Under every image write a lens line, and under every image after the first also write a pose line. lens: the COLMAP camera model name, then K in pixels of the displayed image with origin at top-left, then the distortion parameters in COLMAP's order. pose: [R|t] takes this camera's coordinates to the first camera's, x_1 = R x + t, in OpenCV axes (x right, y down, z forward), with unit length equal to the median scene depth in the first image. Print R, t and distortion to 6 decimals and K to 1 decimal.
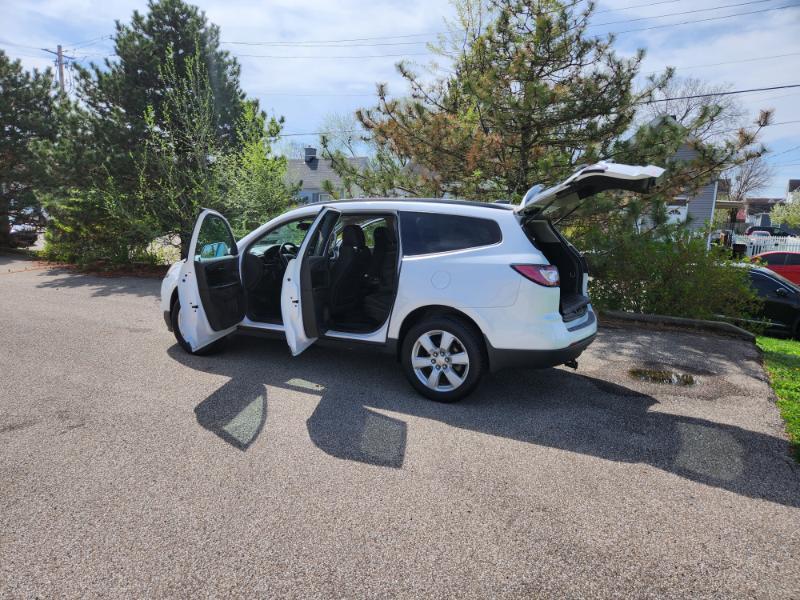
lens RADIAL K [[531.4, 0, 394.1], [0, 531.4, 307.5], [0, 0, 1]] dist [0.073144, -0.062446]
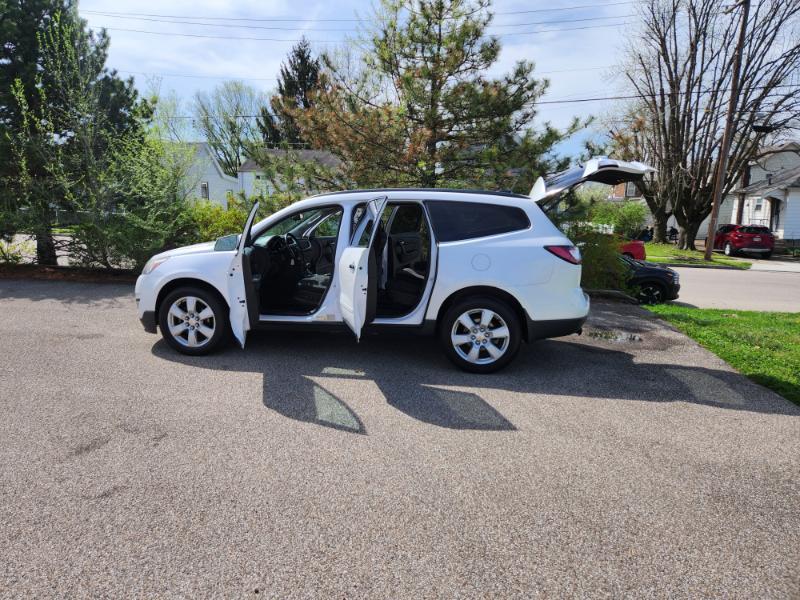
lens RADIAL K [[531.4, 0, 387.4], [0, 531.4, 299.7], [0, 0, 1]] dist [0.073144, -0.062446]
pose [[0.950773, -0.061933, 0.303635, -0.417320], [0.060042, 0.998074, 0.015569, -0.004002], [-0.304015, 0.003429, 0.952661, 0.008077]]
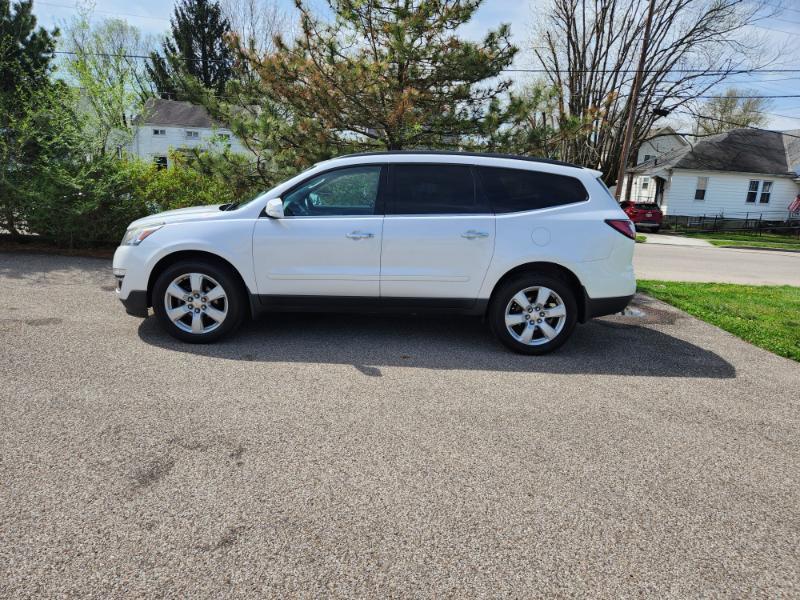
lens RADIAL K [[531.4, 0, 398.8], [0, 531.4, 303.0], [0, 0, 1]] dist [0.073144, -0.062446]
pose [[0.865650, -0.093786, 0.491787, -0.636938], [0.055776, 0.994248, 0.091430, -0.033148], [-0.497533, -0.051716, 0.865902, 0.230878]]
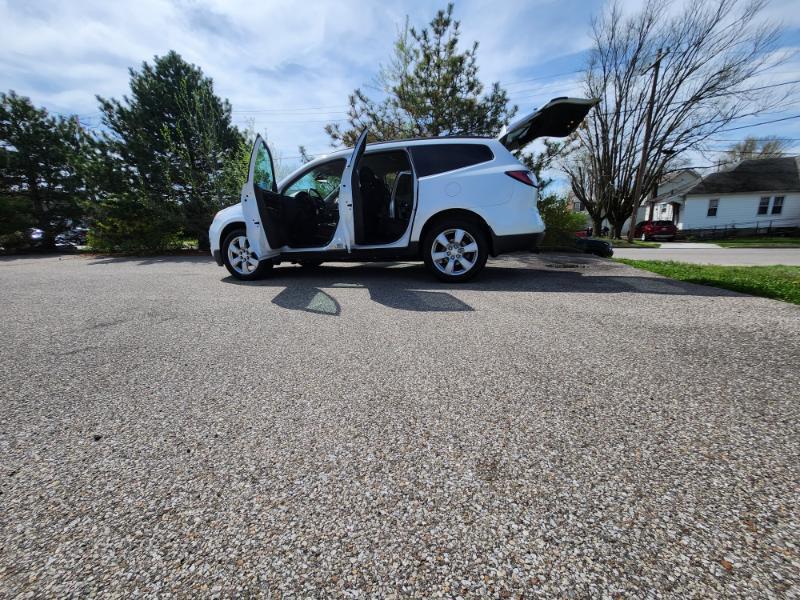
lens RADIAL K [[315.7, 0, 396.3], [0, 315.7, 295.3], [0, 0, 1]] dist [-0.005834, 0.003280]
pose [[0.973817, -0.094396, 0.206807, -0.229367], [0.087941, 0.995314, 0.040209, 0.161014], [-0.209634, -0.020969, 0.977555, 0.237655]]
